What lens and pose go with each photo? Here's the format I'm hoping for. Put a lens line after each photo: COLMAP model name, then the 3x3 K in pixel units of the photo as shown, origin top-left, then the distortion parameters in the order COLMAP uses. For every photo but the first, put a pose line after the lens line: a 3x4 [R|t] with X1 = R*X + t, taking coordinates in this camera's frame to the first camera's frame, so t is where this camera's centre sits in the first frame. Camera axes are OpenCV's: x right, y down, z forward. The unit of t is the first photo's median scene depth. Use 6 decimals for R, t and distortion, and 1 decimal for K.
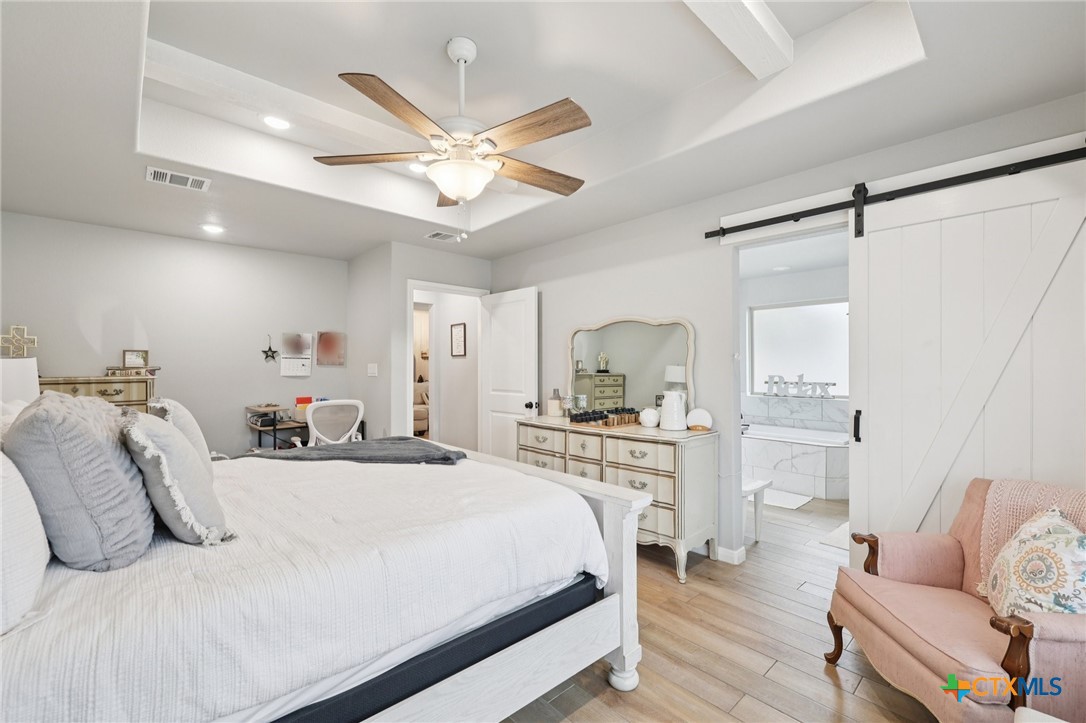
lens RADIAL K [[454.3, 0, 549.9], [0, 454.3, 363.0], [0, 0, 1]] dist [-0.000077, -0.000014]
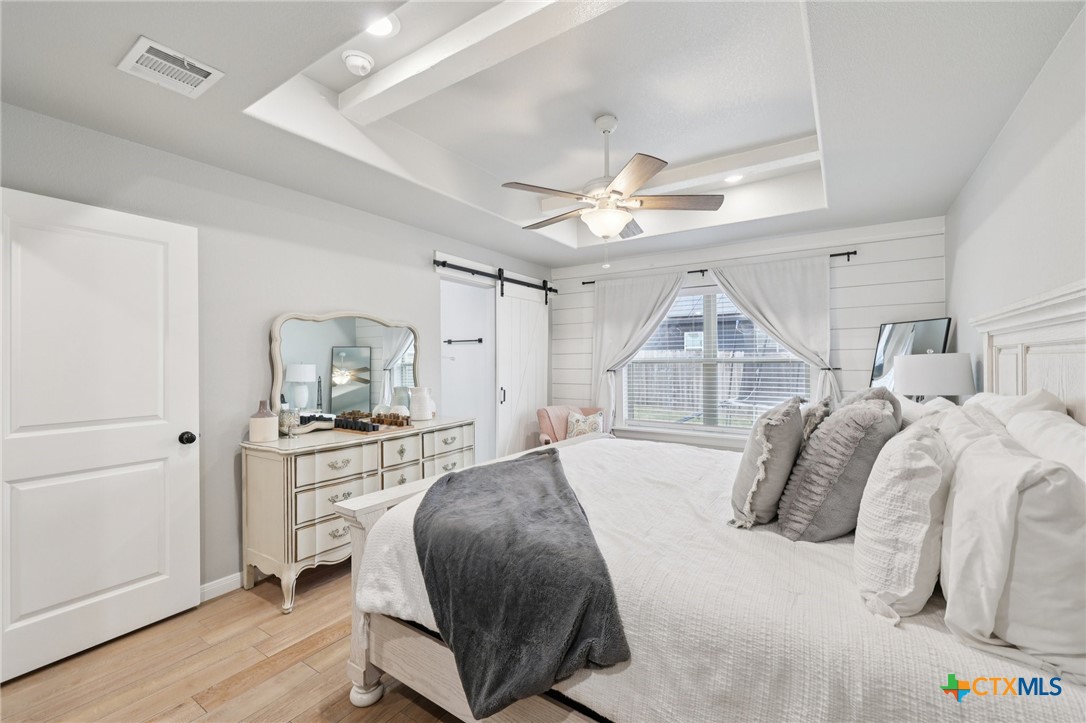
lens RADIAL K [[454.3, 0, 548.4], [0, 454.3, 362.3], [0, 0, 1]] dist [-0.000077, -0.000014]
pose [[-0.221932, 0.014150, 0.974959, -0.928237], [0.013112, 0.999848, -0.011527, 0.017265], [-0.974974, 0.010225, -0.222084, 0.944707]]
